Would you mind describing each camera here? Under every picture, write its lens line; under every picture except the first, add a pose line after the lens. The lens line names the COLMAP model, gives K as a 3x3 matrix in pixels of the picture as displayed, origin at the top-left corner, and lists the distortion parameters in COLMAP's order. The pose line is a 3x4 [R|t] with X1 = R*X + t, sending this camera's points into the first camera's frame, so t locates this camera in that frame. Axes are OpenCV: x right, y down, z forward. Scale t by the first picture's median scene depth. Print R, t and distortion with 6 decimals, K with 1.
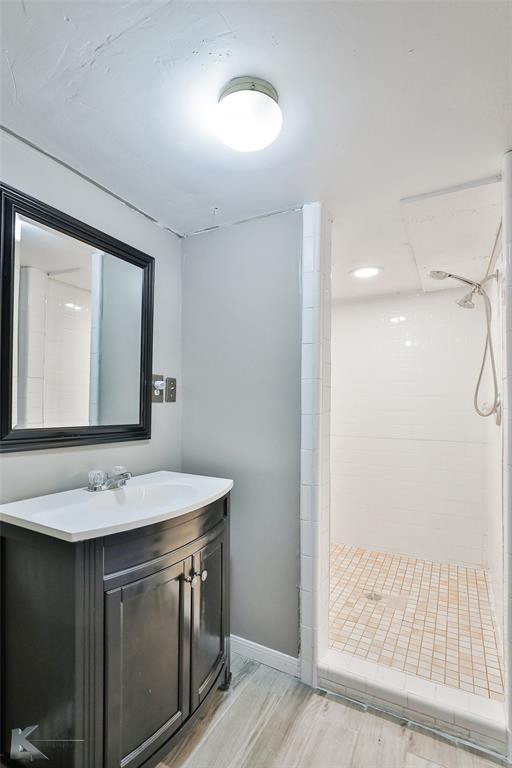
lens RADIAL K [[368.0, 0, 259.1], [0, 368.0, 411.1], [0, 0, 1]] dist [-0.006961, 0.001992]
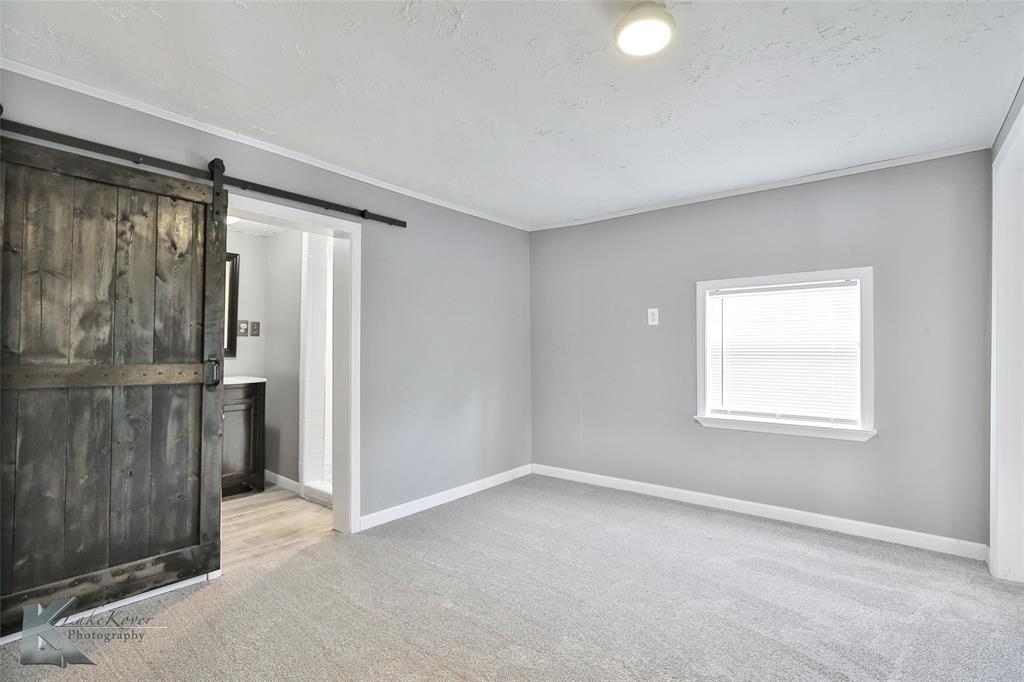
lens RADIAL K [[490.6, 0, 512.3], [0, 490.6, 346.9], [0, 0, 1]] dist [-0.006961, 0.001992]
pose [[0.980154, 0.002950, -0.198214, 1.470279], [-0.007694, 0.999702, -0.023167, 0.072315], [0.198087, 0.024232, 0.979885, -1.032569]]
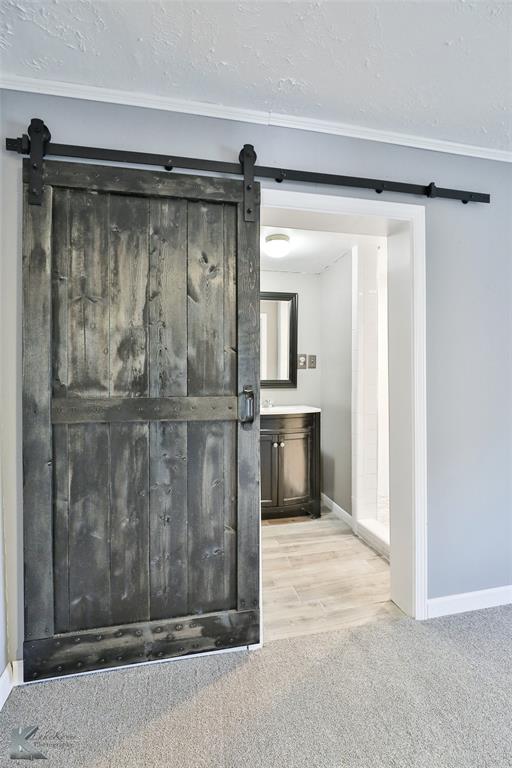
lens RADIAL K [[368.0, 0, 260.8], [0, 368.0, 391.5], [0, 0, 1]] dist [-0.006961, 0.001992]
pose [[0.651592, 0.008651, -0.758520, 1.047213], [0.000172, 0.999933, 0.011552, 0.072554], [0.758570, -0.007658, 0.651547, -0.393132]]
